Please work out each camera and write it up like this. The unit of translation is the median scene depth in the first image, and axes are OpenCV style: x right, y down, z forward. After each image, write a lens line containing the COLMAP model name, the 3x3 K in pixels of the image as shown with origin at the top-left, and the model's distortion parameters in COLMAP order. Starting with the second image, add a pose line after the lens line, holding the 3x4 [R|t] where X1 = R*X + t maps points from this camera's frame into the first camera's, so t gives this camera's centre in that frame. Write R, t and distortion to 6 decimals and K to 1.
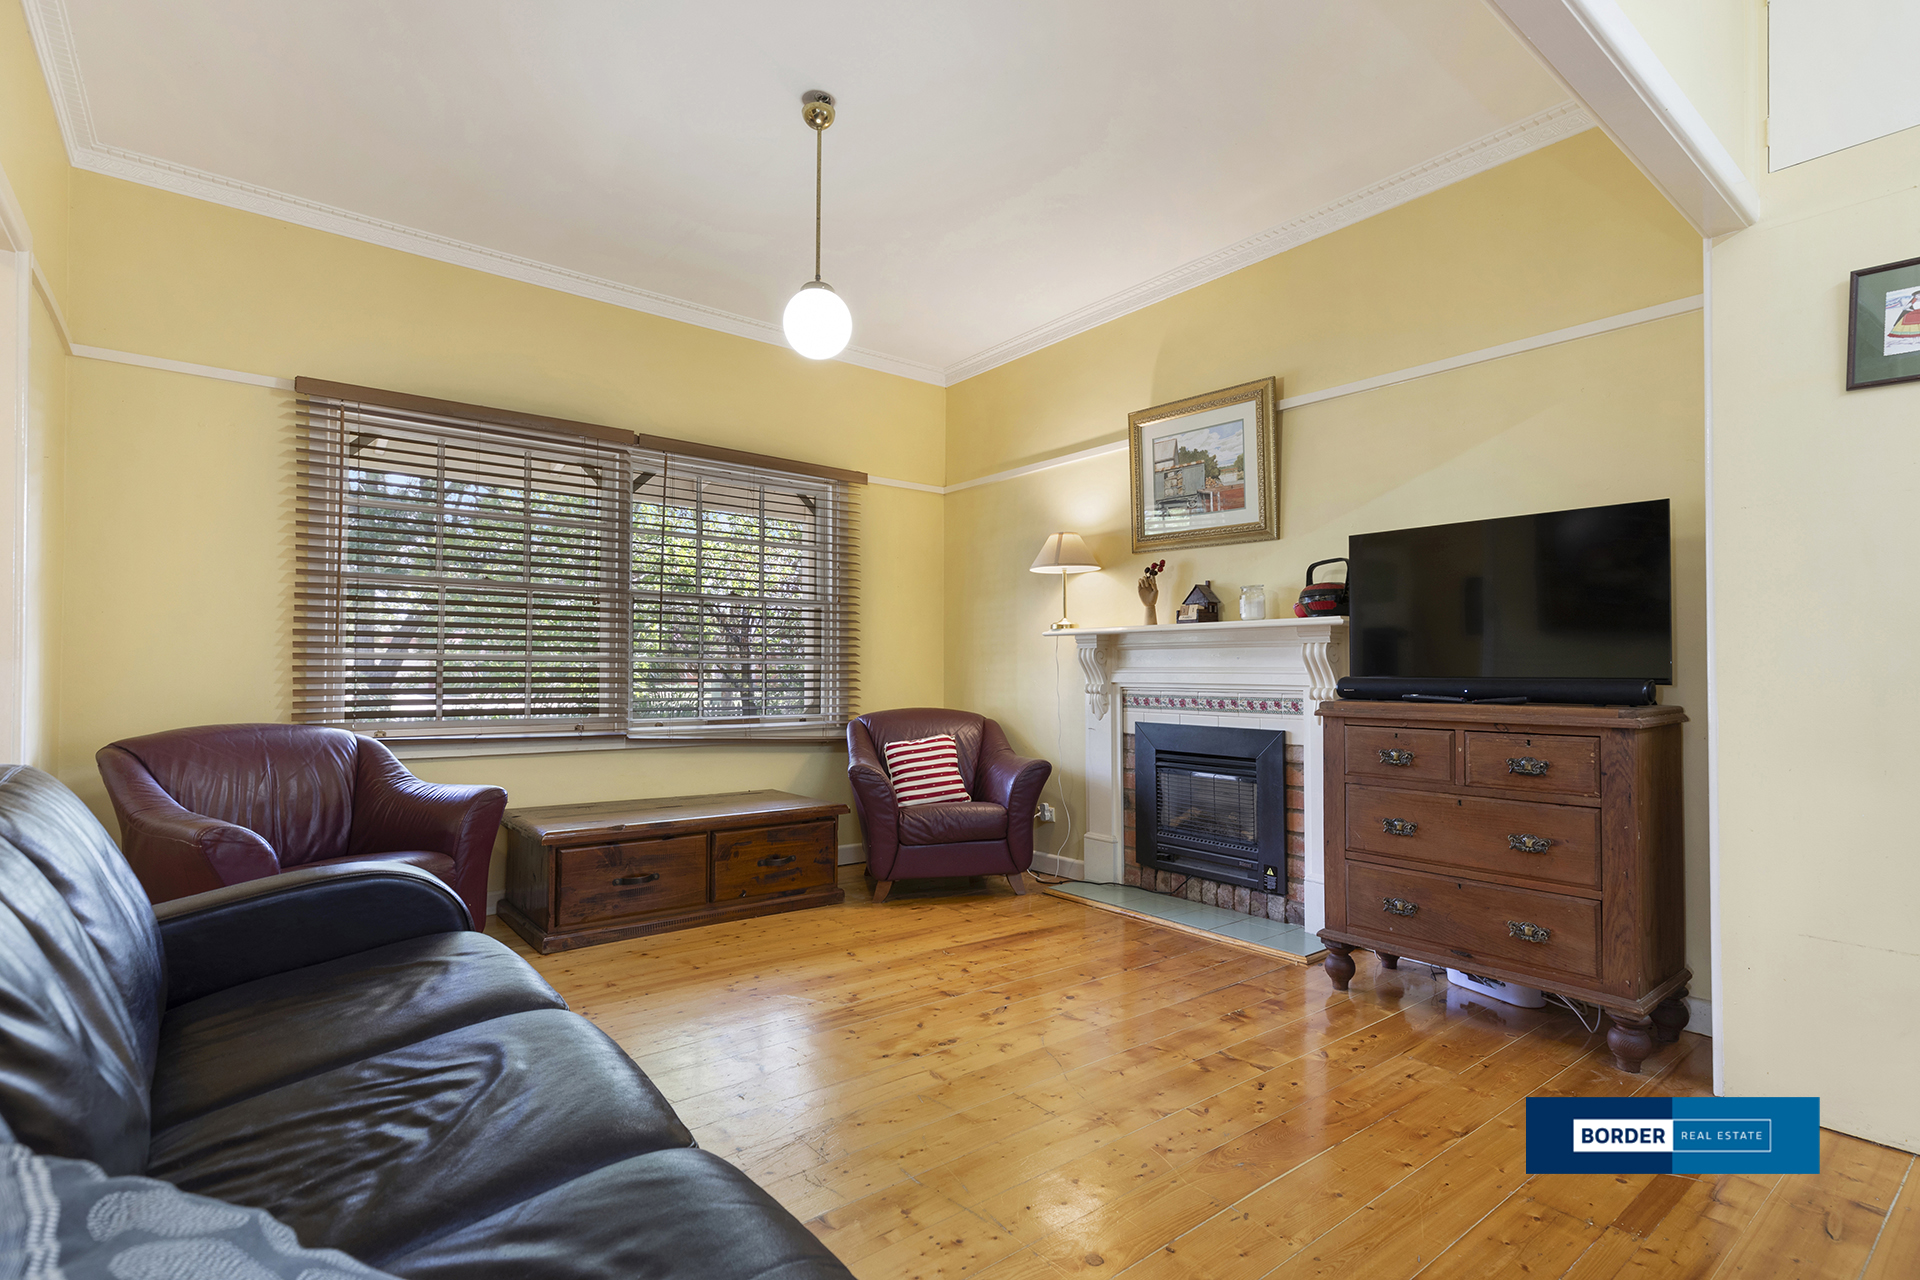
lens RADIAL K [[917.8, 0, 963.7], [0, 917.8, 649.3], [0, 0, 1]] dist [0.002419, 0.000110]
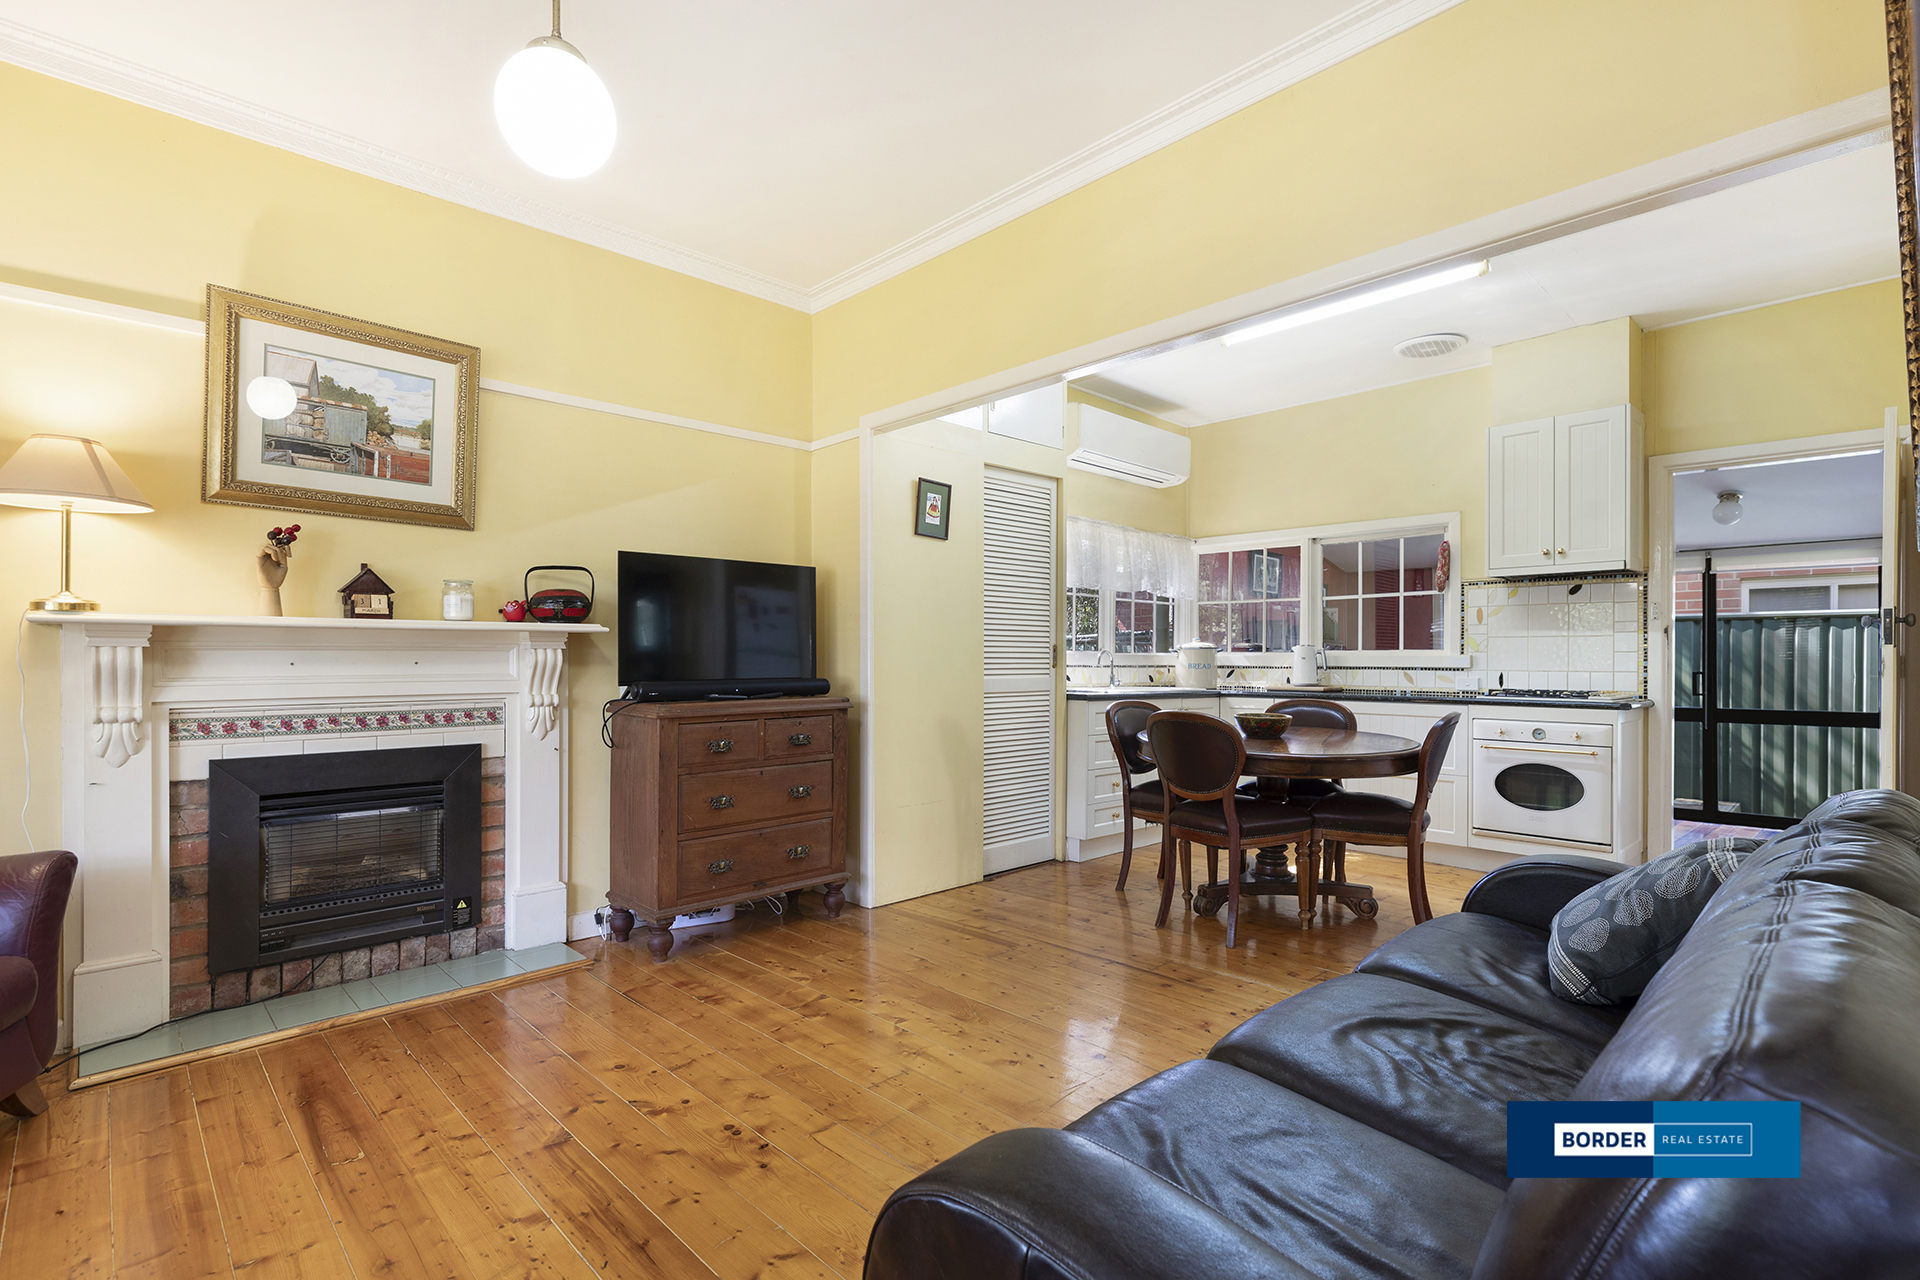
lens RADIAL K [[900.8, 0, 998.7], [0, 900.8, 661.6], [0, 0, 1]] dist [0.003996, 0.000699]
pose [[-0.117792, -0.004997, 0.993026, -0.571861], [-0.020472, 0.999787, 0.002603, -0.004994], [-0.992827, -0.020023, -0.117869, 0.572883]]
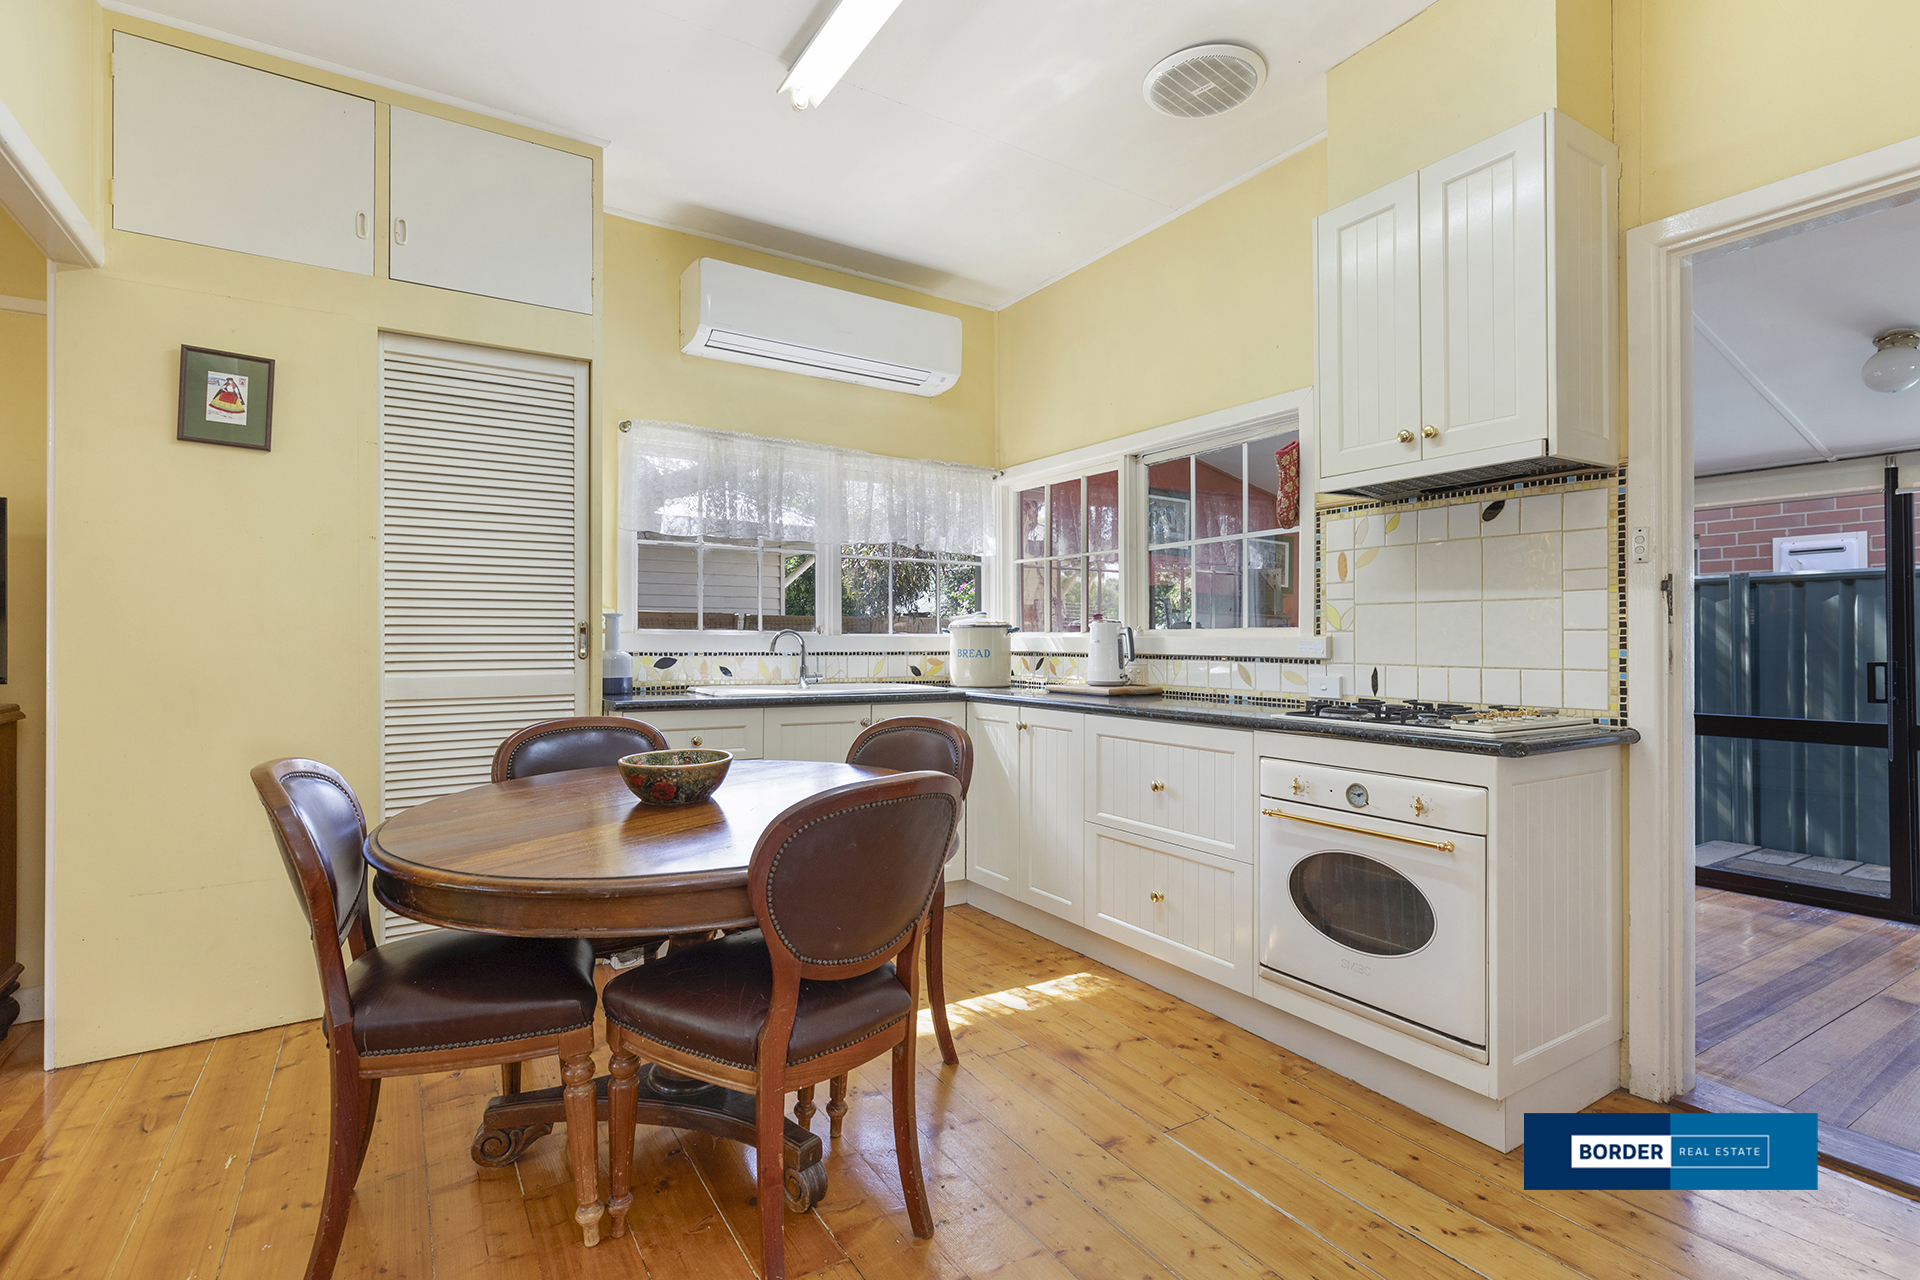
lens RADIAL K [[889.8, 0, 969.7], [0, 889.8, 636.2], [0, 0, 1]] dist [0.003090, 0.000830]
pose [[0.091892, 0.001019, 0.995768, -0.068852], [-0.017703, 0.999843, 0.000611, -0.021857], [-0.995612, -0.017684, 0.091896, -0.089687]]
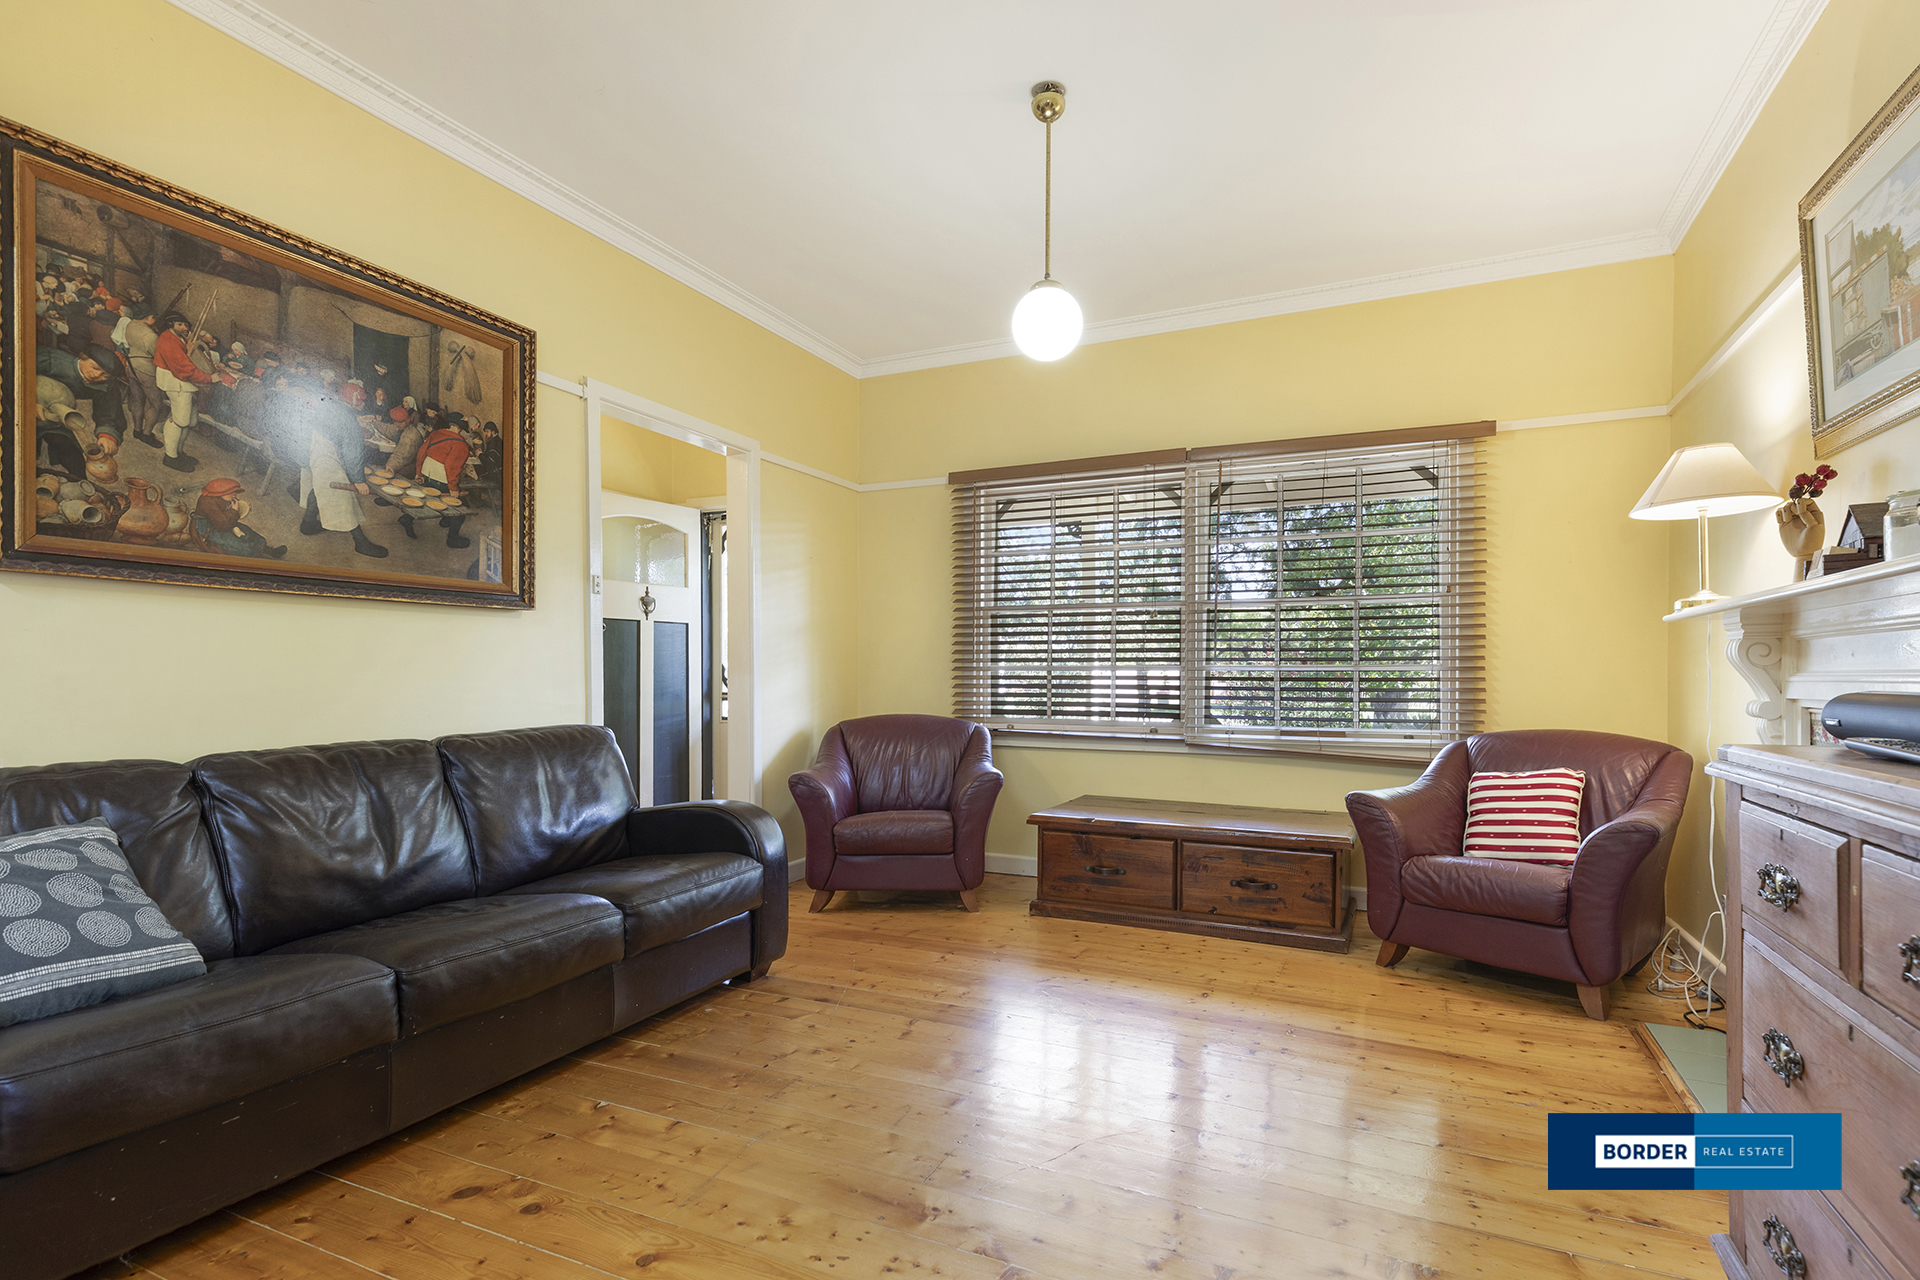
lens RADIAL K [[884.0, 0, 964.3], [0, 884.0, 677.8], [0, 0, 1]] dist [0.000843, -0.000202]
pose [[0.457204, -0.002704, -0.889358, 0.468726], [0.021601, 0.999734, 0.008065, 0.009874], [0.889099, -0.022899, 0.457141, 0.354988]]
